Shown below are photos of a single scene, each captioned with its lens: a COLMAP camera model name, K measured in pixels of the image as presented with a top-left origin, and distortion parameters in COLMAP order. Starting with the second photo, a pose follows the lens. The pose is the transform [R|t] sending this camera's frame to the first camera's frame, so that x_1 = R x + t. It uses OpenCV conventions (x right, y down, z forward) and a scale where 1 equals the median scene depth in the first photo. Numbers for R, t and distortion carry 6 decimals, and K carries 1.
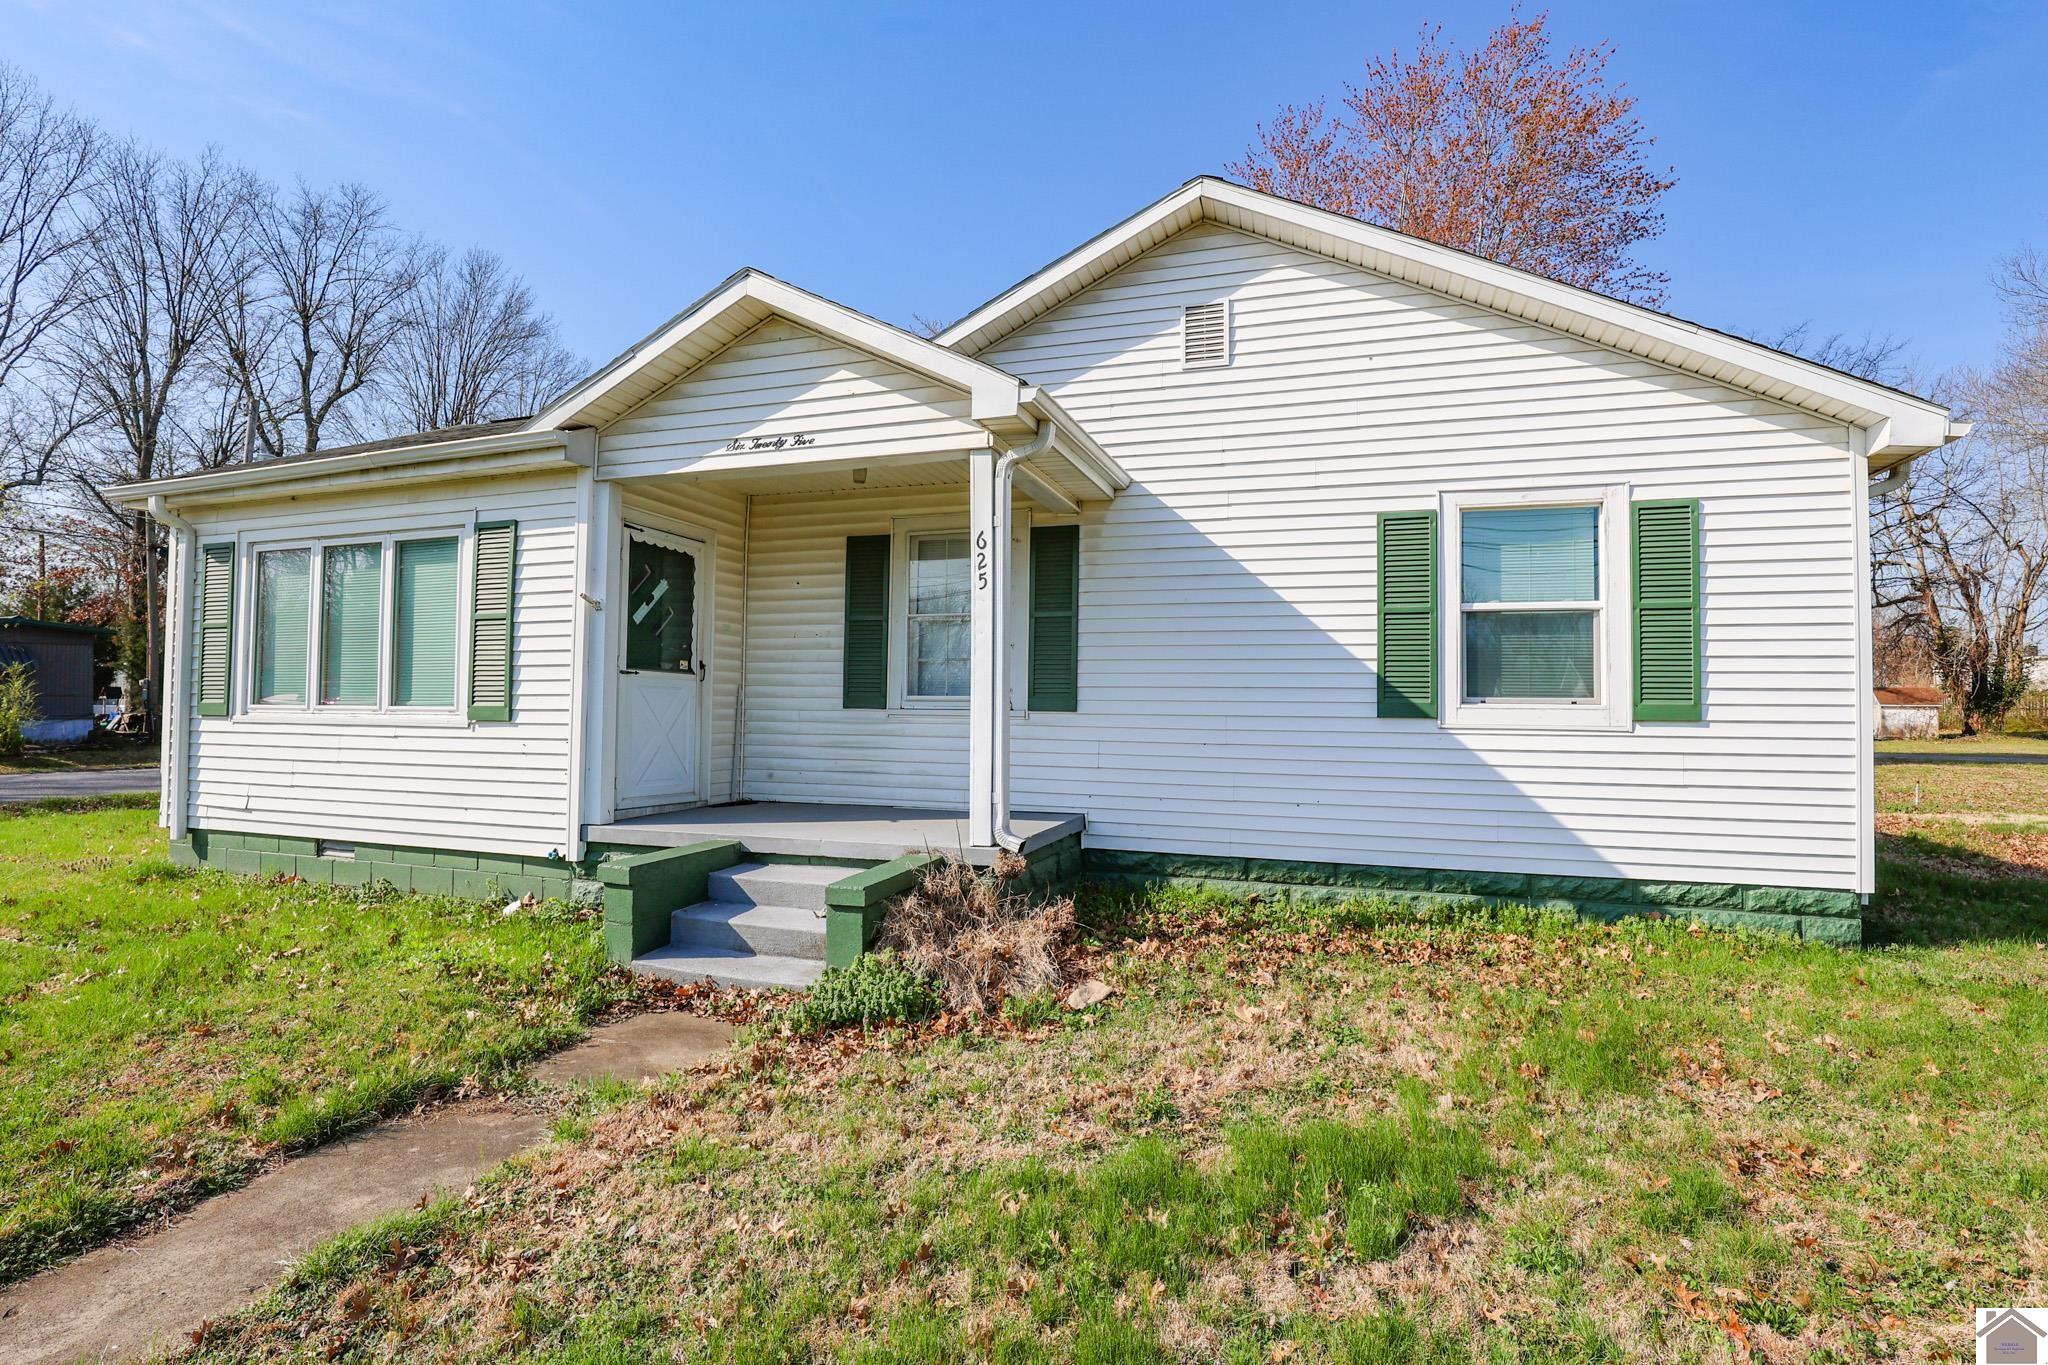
lens RADIAL K [[985.2, 0, 1022.8], [0, 985.2, 690.6], [0, 0, 1]] dist [-0.033457, 0.000128]
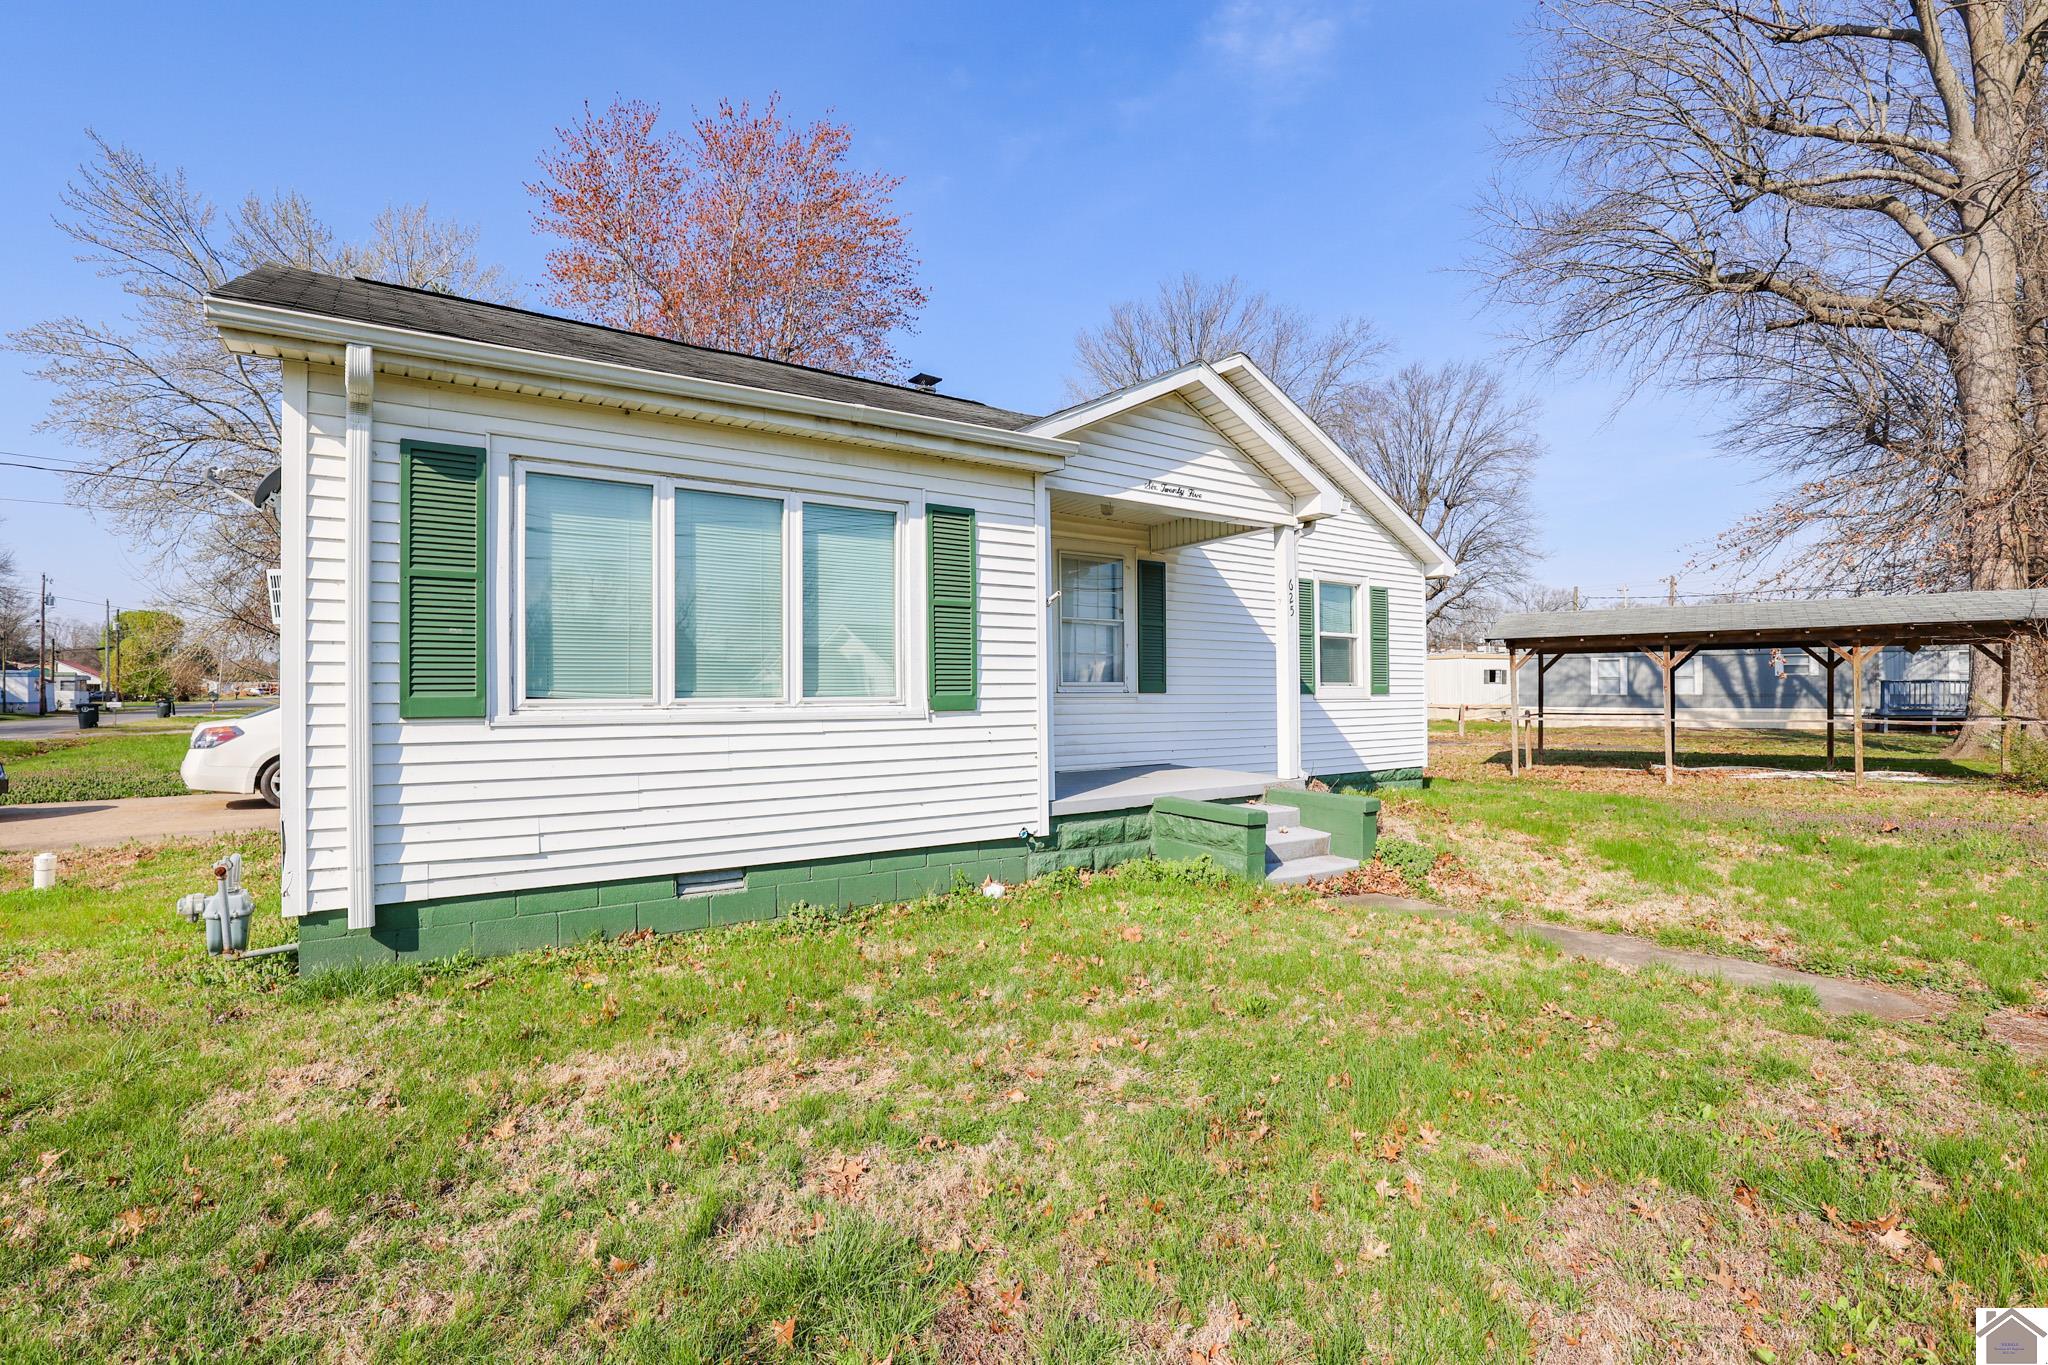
lens RADIAL K [[931.3, 0, 1024.0], [0, 931.3, 682.5], [0, 0, 1]] dist [-0.033099, -0.000052]
pose [[0.597169, -0.004855, 0.802101, -1.288813], [-0.011999, 0.999816, 0.014986, -0.012419], [-0.802026, -0.018574, 0.597001, 0.394940]]
